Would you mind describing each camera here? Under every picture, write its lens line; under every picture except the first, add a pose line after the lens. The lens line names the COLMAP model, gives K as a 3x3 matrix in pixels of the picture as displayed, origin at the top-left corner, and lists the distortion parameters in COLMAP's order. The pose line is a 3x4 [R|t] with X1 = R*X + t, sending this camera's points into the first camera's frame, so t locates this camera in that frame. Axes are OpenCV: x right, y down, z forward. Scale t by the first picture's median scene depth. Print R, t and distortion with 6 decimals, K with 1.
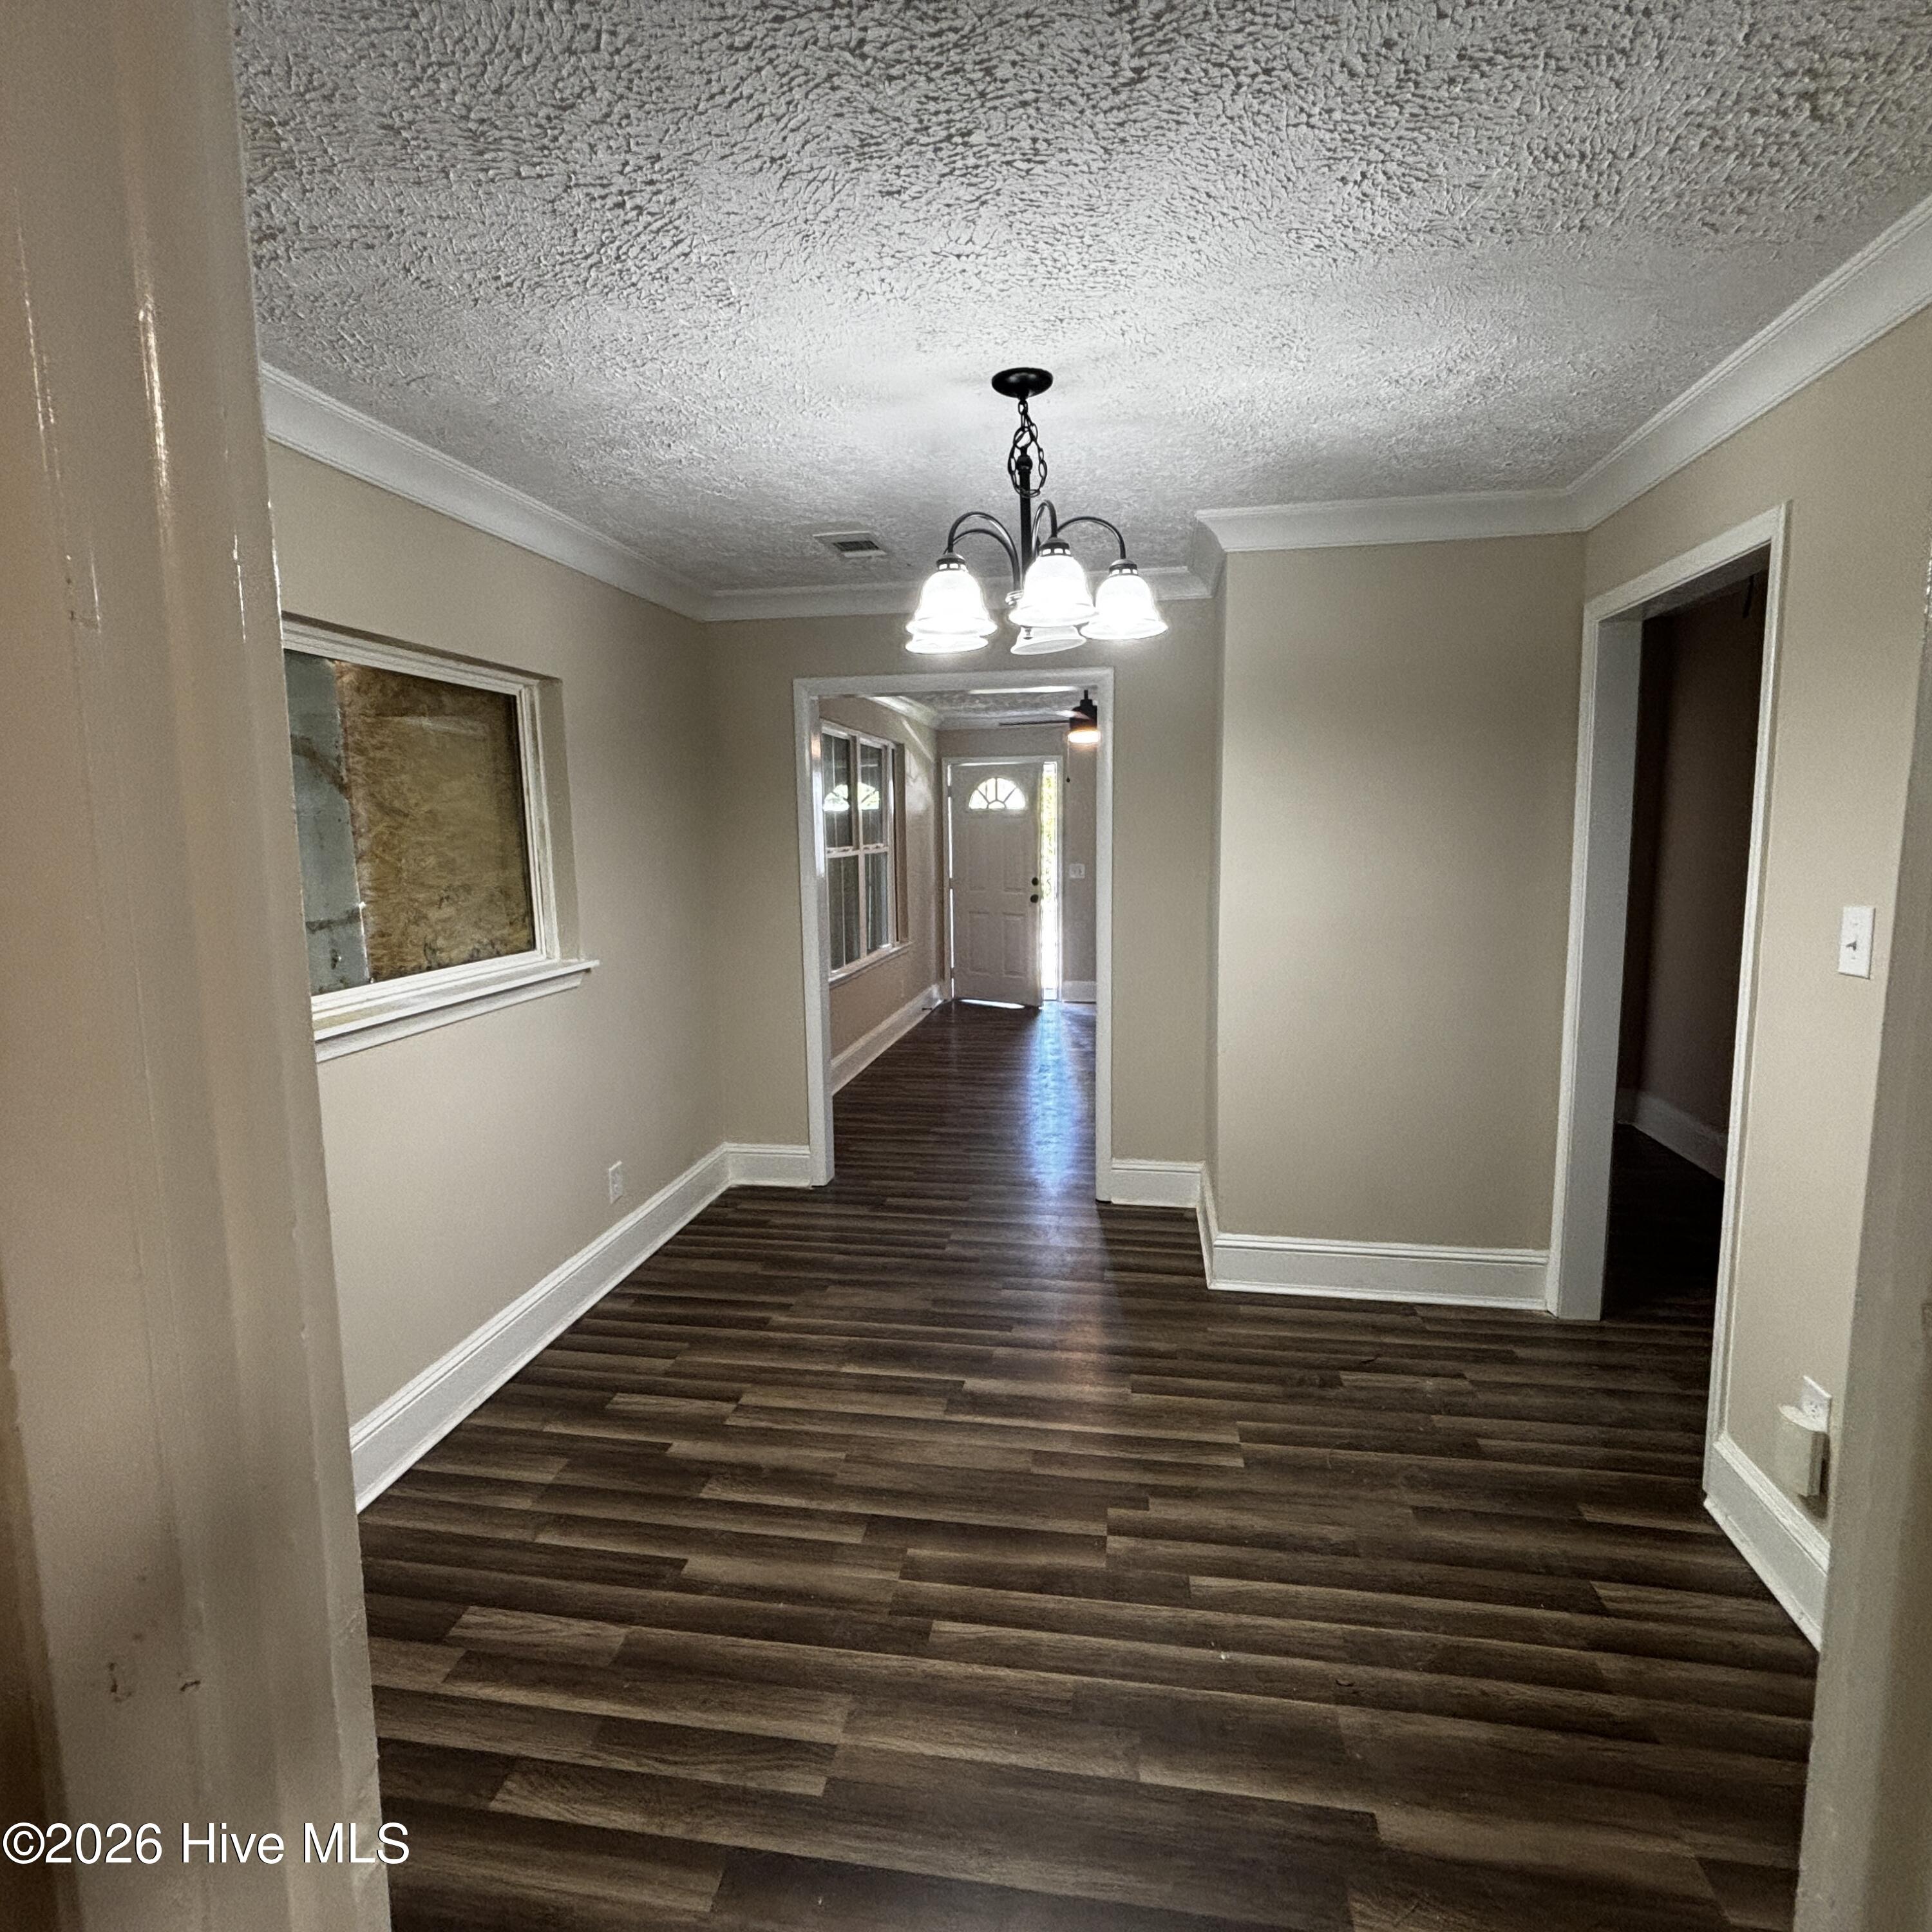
lens RADIAL K [[1045.6, 0, 967.2], [0, 1045.6, 961.1], [0, 0, 1]] dist [0.006912, -0.000765]
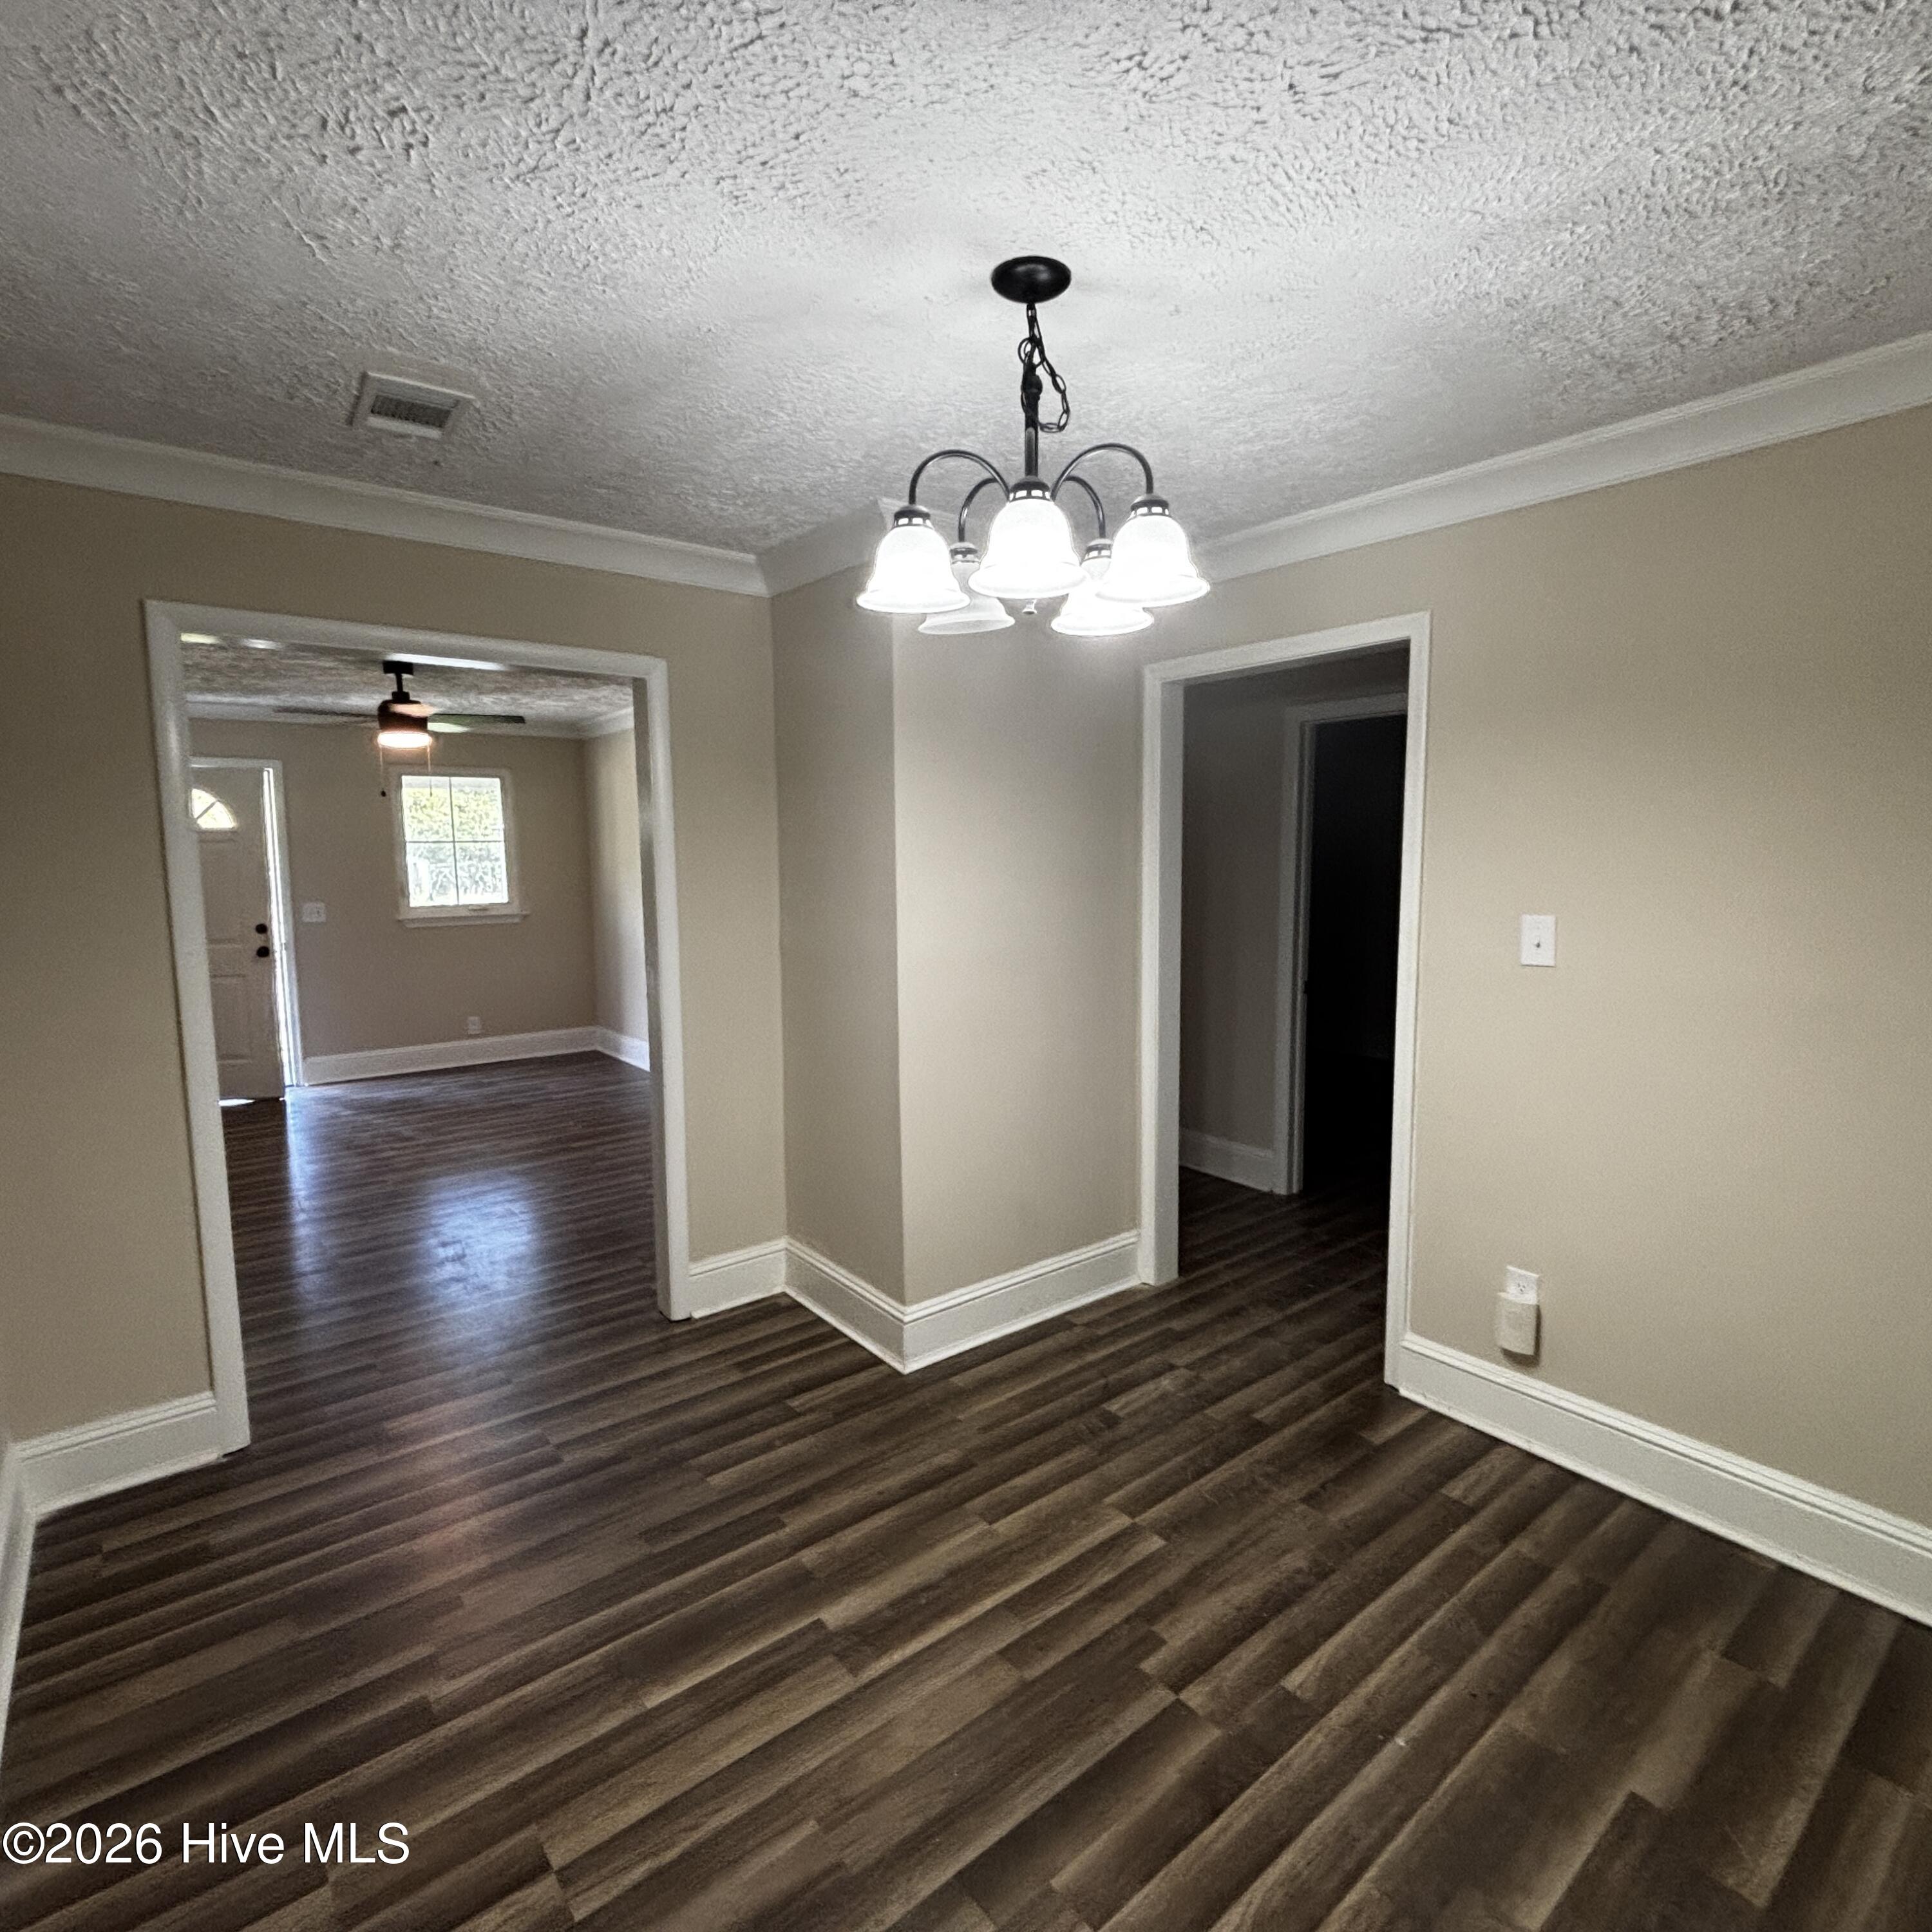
lens RADIAL K [[1045.6, 0, 964.7], [0, 1045.6, 963.1], [0, 0, 1]] dist [0.006912, -0.000765]
pose [[0.671919, -0.073905, 0.736928, -0.460221], [0.093345, 0.995525, 0.014728, -0.054556], [-0.734719, 0.058893, 0.675811, 0.431287]]
